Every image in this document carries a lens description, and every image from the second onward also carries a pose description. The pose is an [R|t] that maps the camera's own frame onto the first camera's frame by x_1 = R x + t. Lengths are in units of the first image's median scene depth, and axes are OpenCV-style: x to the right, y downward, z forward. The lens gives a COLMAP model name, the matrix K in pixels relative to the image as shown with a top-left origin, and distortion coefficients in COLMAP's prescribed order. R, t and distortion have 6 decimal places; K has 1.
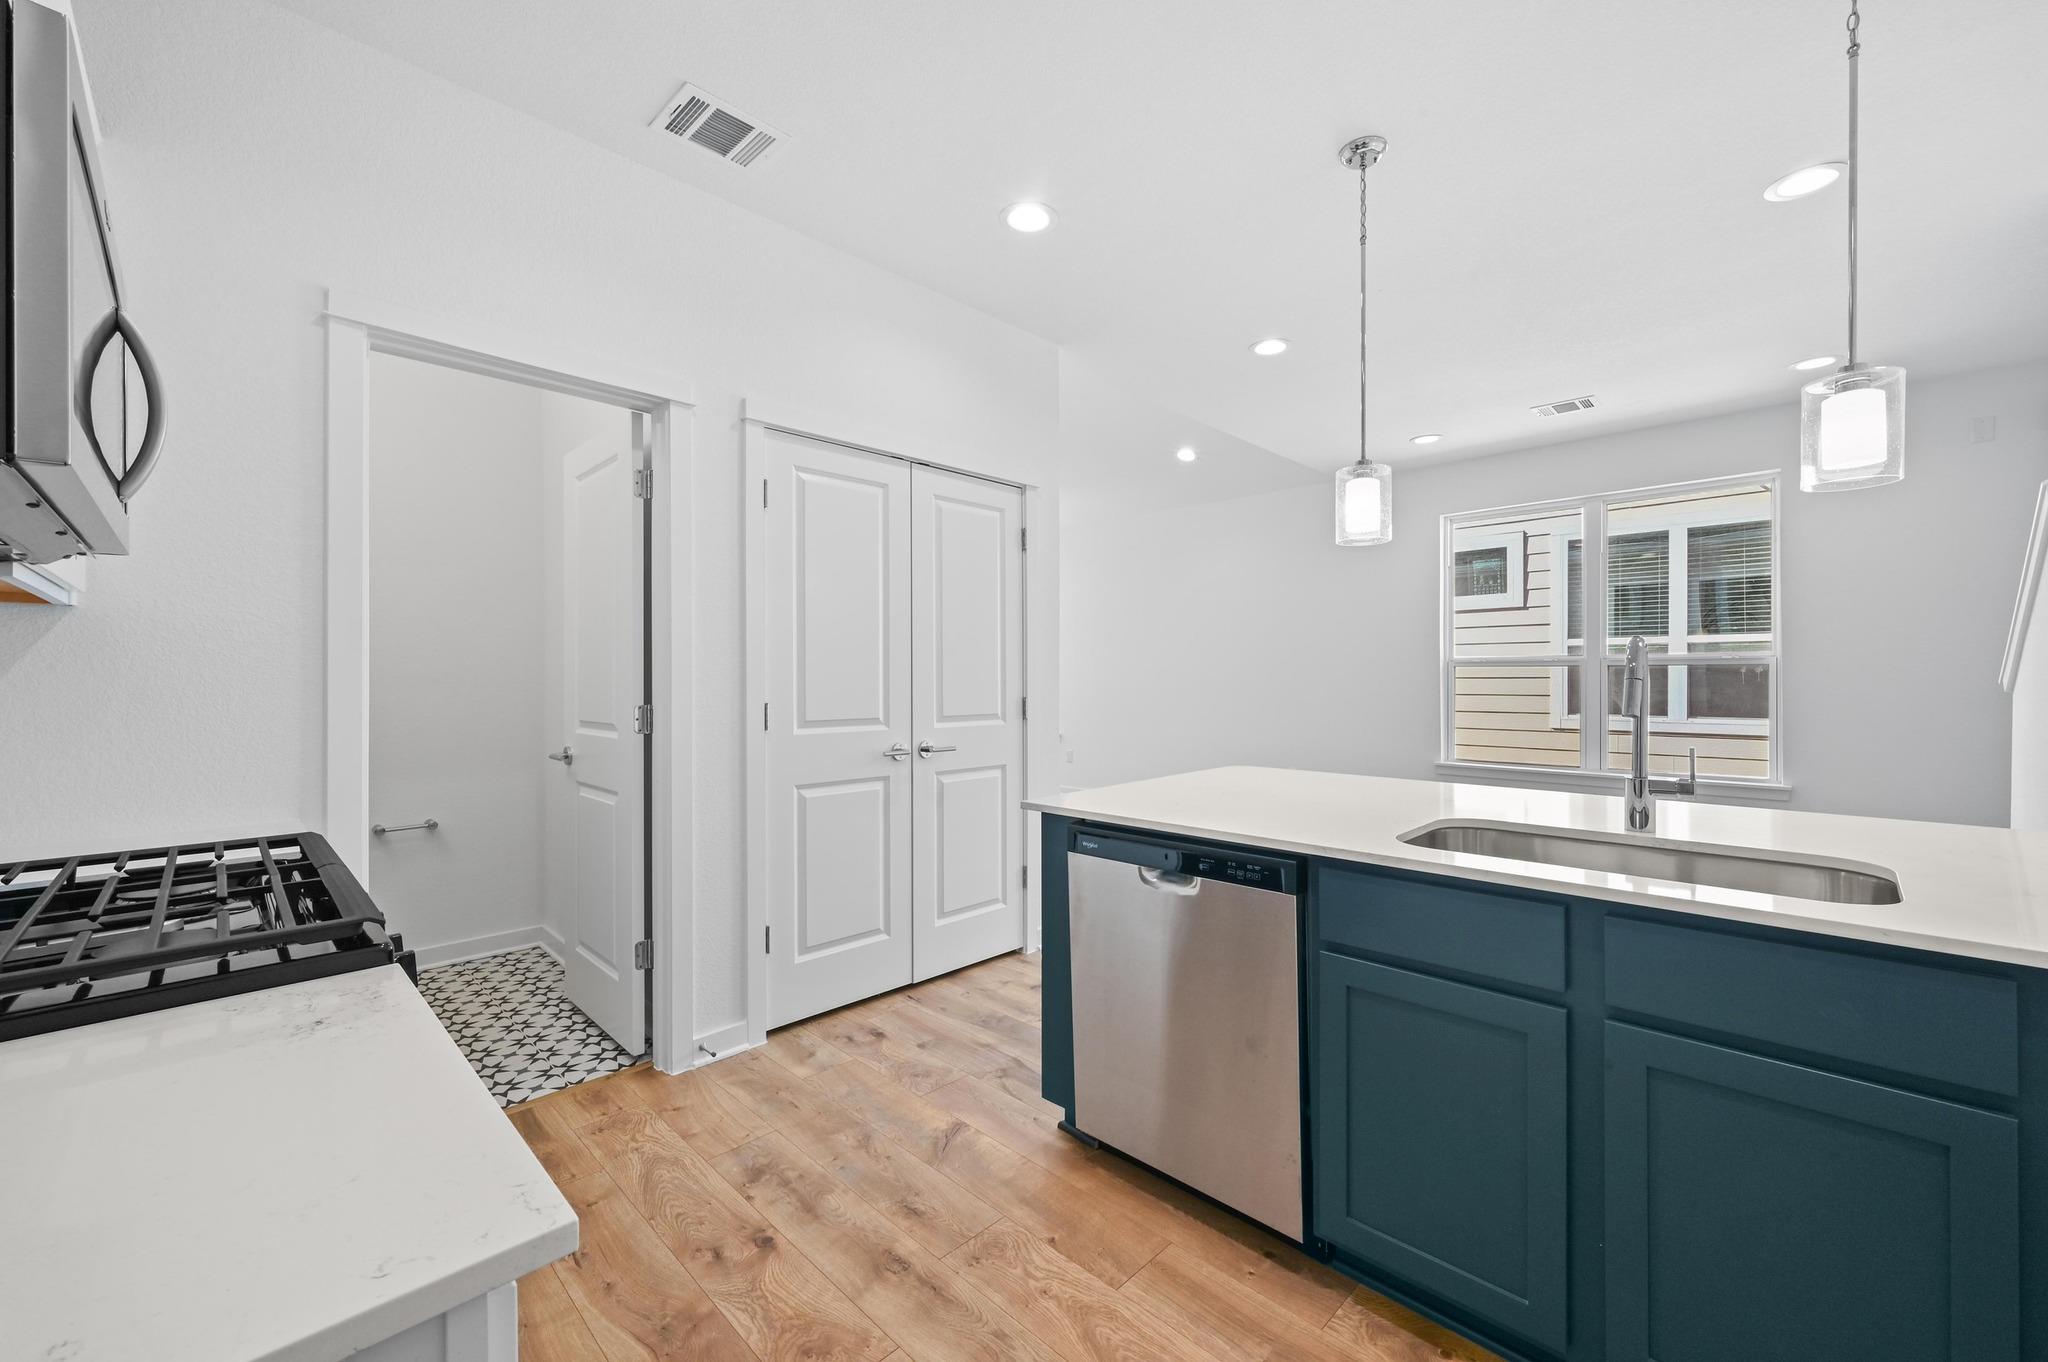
lens RADIAL K [[808.5, 0, 1028.1], [0, 808.5, 681.6], [0, 0, 1]] dist [0.001030, 0.000208]
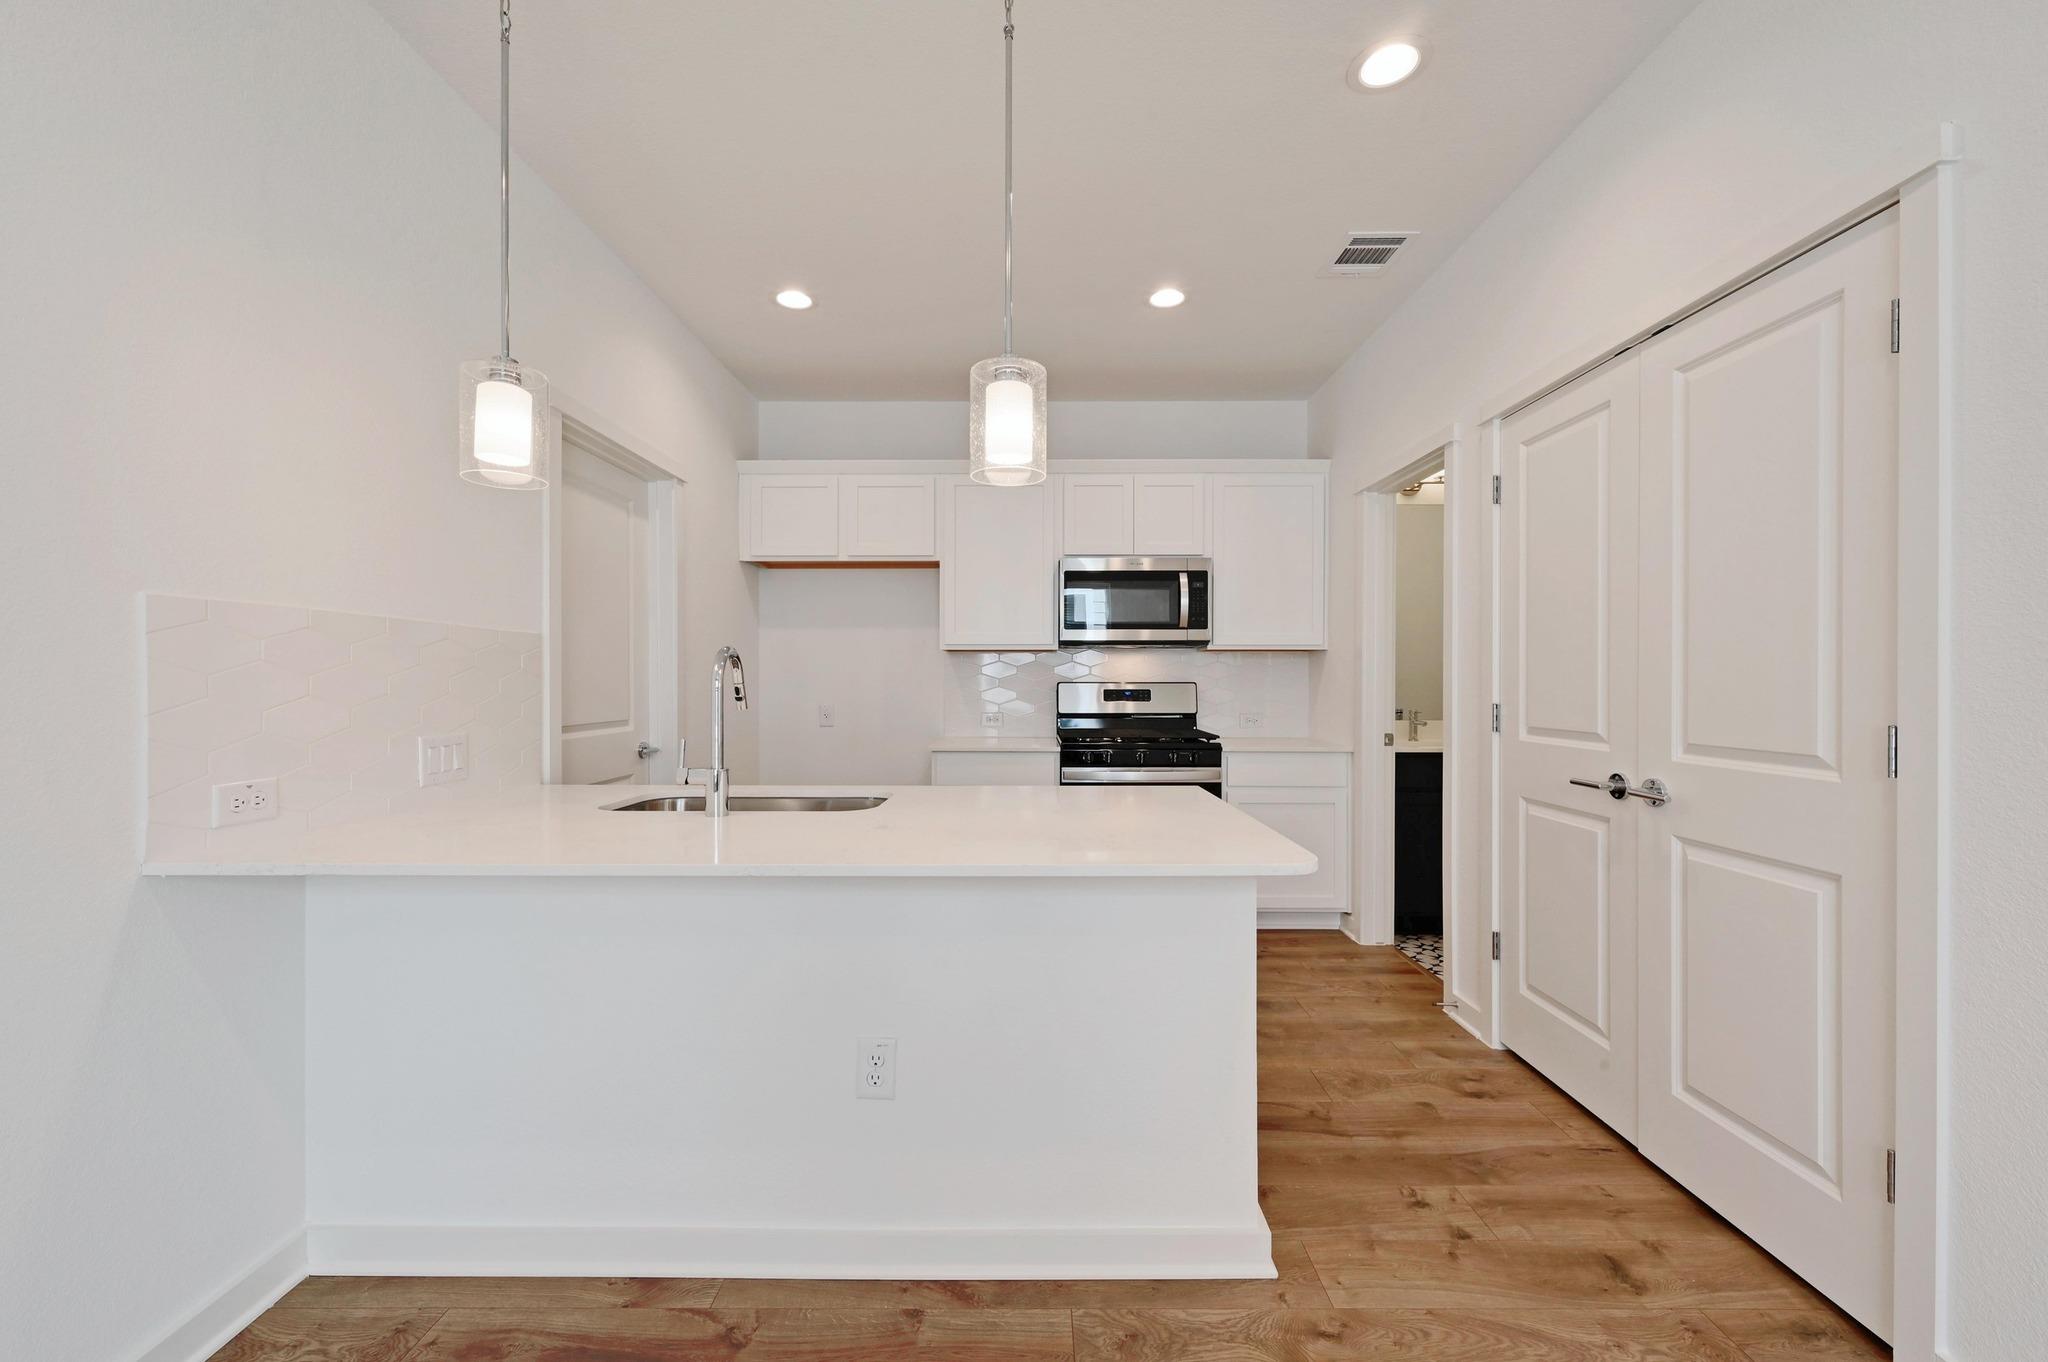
lens RADIAL K [[808.5, 0, 1028.1], [0, 808.5, 681.6], [0, 0, 1]] dist [0.001030, 0.000208]
pose [[-0.713777, 0.004284, -0.700360, 0.878772], [-0.000316, 0.999979, 0.006439, -0.007220], [0.700373, 0.004817, -0.713760, 1.496210]]
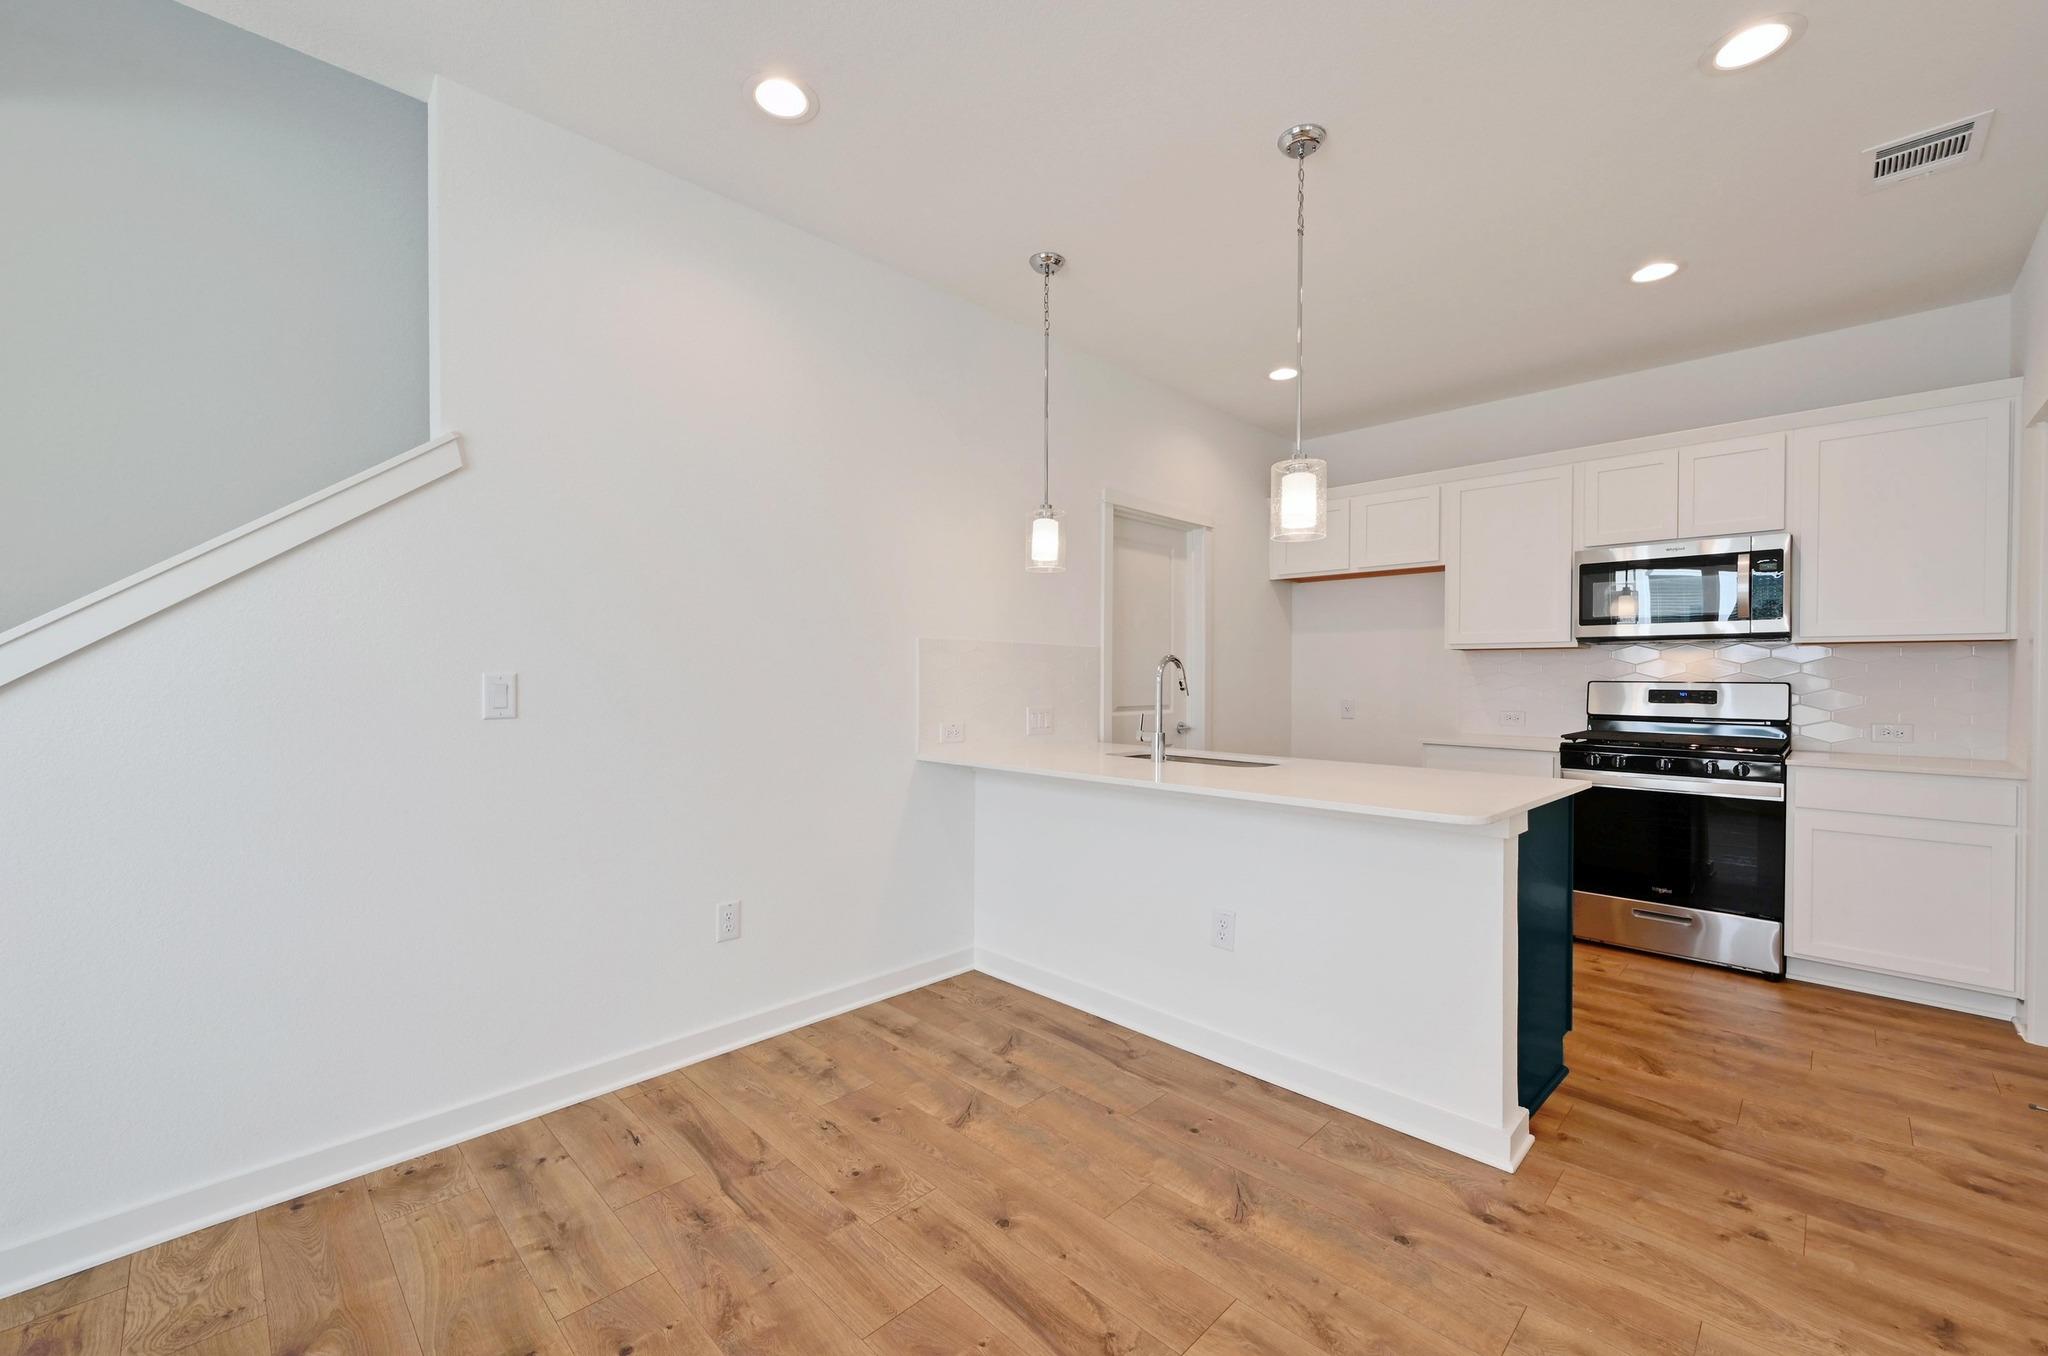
lens RADIAL K [[827.9, 0, 1018.7], [0, 827.9, 679.0], [0, 0, 1]] dist [-0.000464, 0.000216]
pose [[-0.999985, -0.002264, 0.005070, 0.750280], [-0.002227, 0.999971, 0.007306, -0.008648], [-0.005086, 0.007295, -0.999960, 2.011685]]
